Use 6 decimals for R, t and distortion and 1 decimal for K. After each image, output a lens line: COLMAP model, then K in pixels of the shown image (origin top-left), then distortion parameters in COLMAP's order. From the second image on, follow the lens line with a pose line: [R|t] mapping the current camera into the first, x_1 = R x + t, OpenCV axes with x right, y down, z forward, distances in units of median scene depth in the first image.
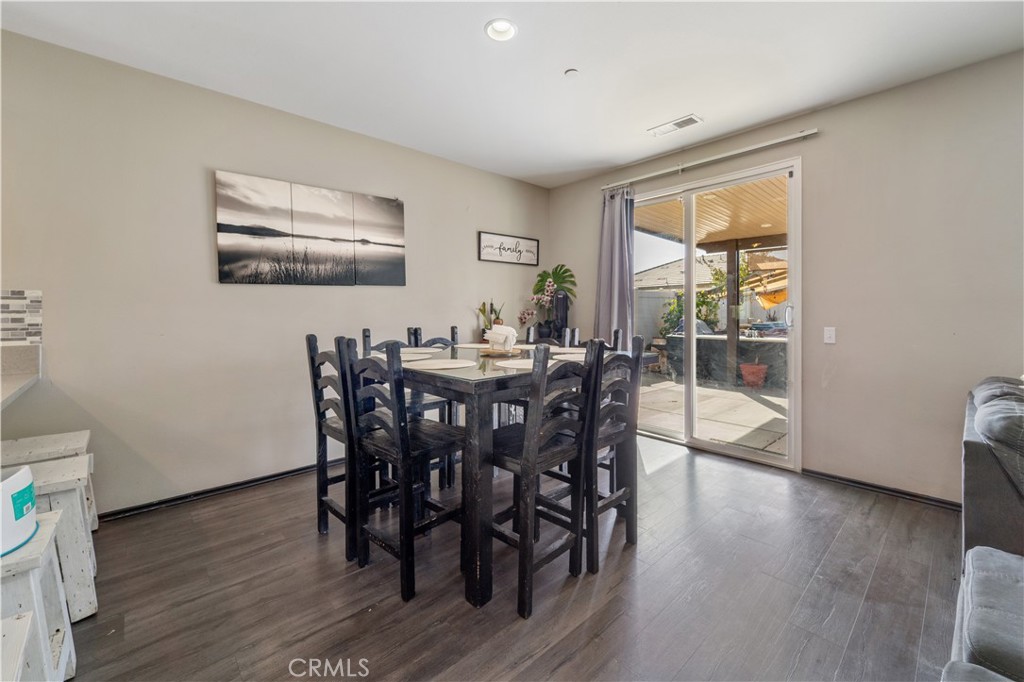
lens RADIAL K [[444.1, 0, 513.5], [0, 444.1, 310.8], [0, 0, 1]] dist [0.000784, 0.000008]
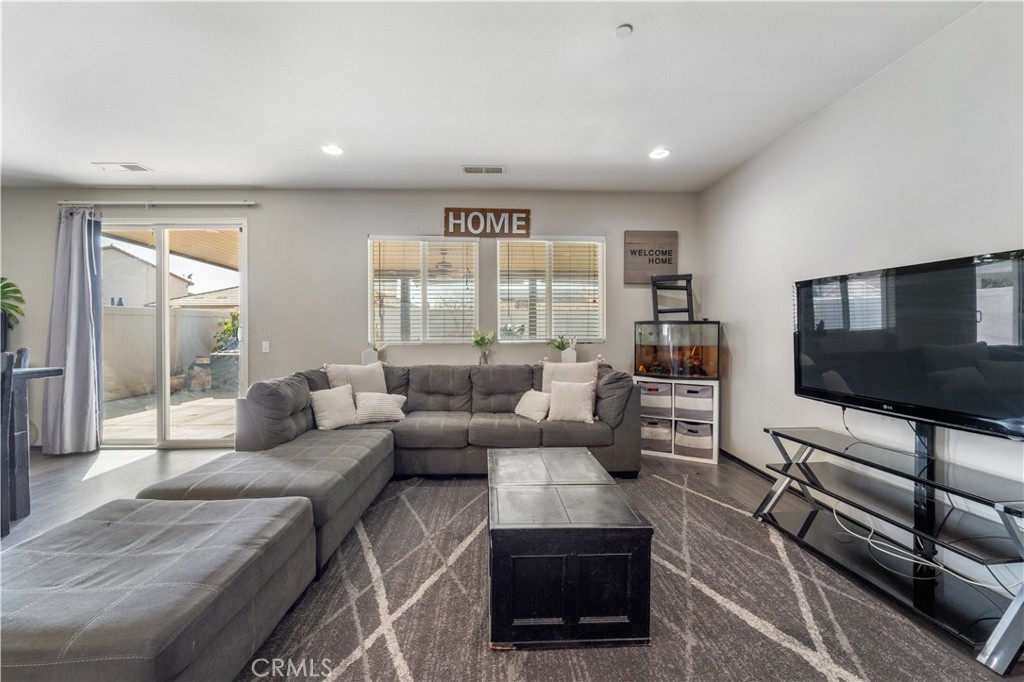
lens RADIAL K [[410.2, 0, 542.4], [0, 410.2, 332.0], [0, 0, 1]] dist [-0.006011, -0.000123]
pose [[0.618078, -0.004720, 0.786102, 0.159211], [0.000427, 0.999984, 0.005668, -0.000826], [-0.786117, -0.003168, 0.618070, -0.378935]]
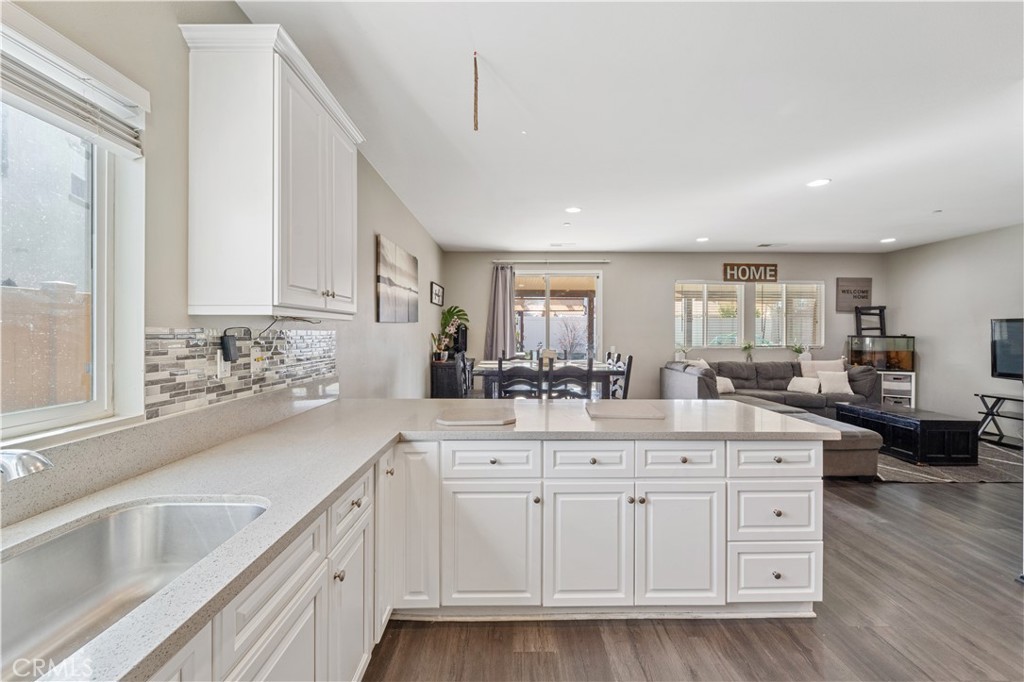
lens RADIAL K [[410.2, 0, 542.4], [0, 410.2, 332.0], [0, 0, 1]] dist [-0.006011, -0.000123]
pose [[0.647200, 0.004872, 0.762304, -0.825834], [-0.005900, 0.999982, -0.001381, -0.023384], [-0.762297, -0.003604, 0.647217, -0.082880]]
